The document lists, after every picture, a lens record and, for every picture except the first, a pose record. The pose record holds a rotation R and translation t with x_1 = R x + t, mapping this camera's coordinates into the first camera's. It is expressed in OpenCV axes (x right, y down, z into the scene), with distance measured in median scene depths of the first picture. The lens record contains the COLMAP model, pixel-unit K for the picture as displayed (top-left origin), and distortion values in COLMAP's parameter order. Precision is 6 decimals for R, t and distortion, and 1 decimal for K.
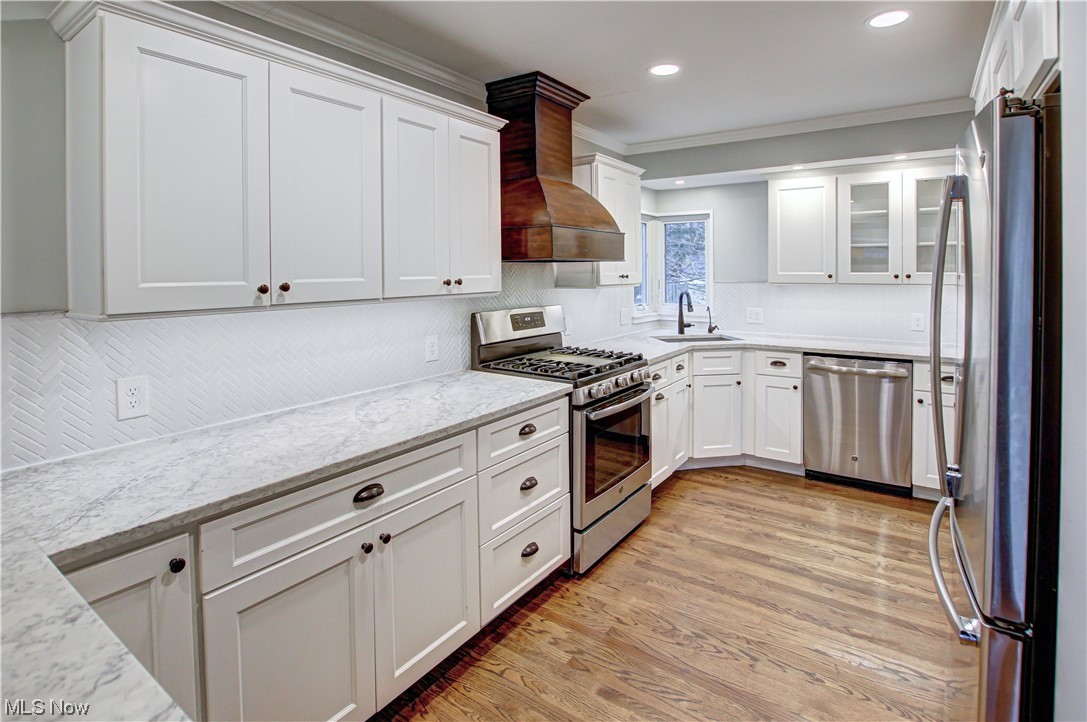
lens RADIAL K [[551.0, 0, 542.2], [0, 551.0, 286.7], [0, 0, 1]] dist [-0.023815, 0.000801]
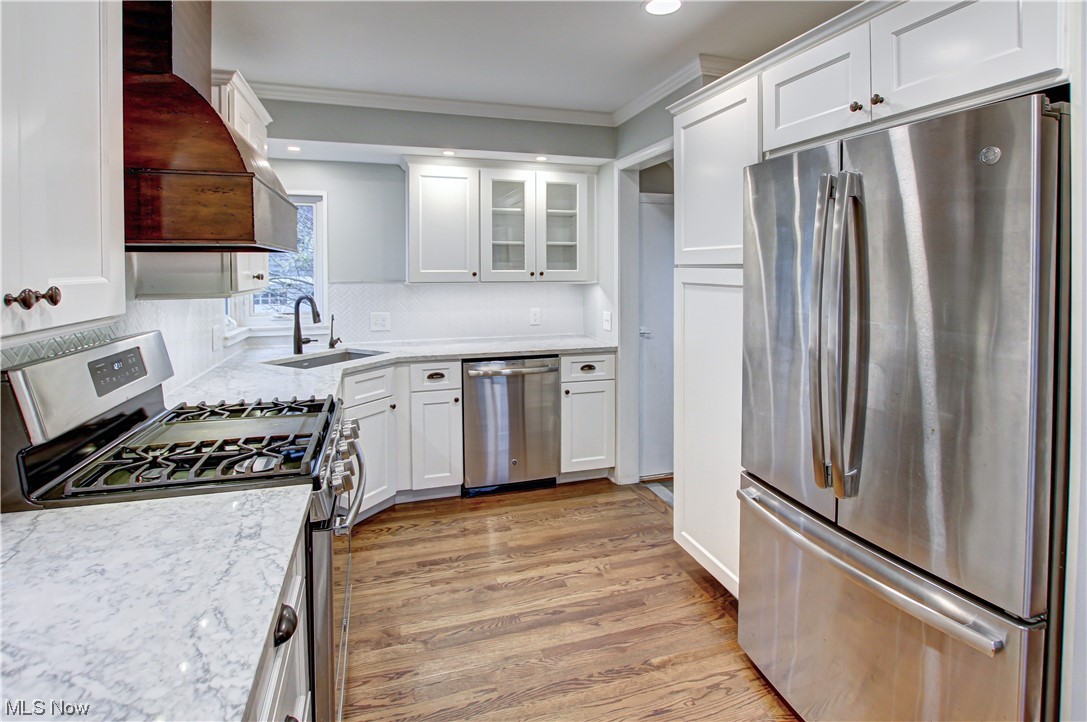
lens RADIAL K [[541.7, 0, 535.0], [0, 541.7, 277.4], [0, 0, 1]] dist [-0.025239, 0.000347]
pose [[0.606907, -0.010925, 0.794698, -0.177952], [0.022299, 0.999746, -0.003286, -0.010022], [-0.794460, 0.019715, 0.606996, 0.419432]]
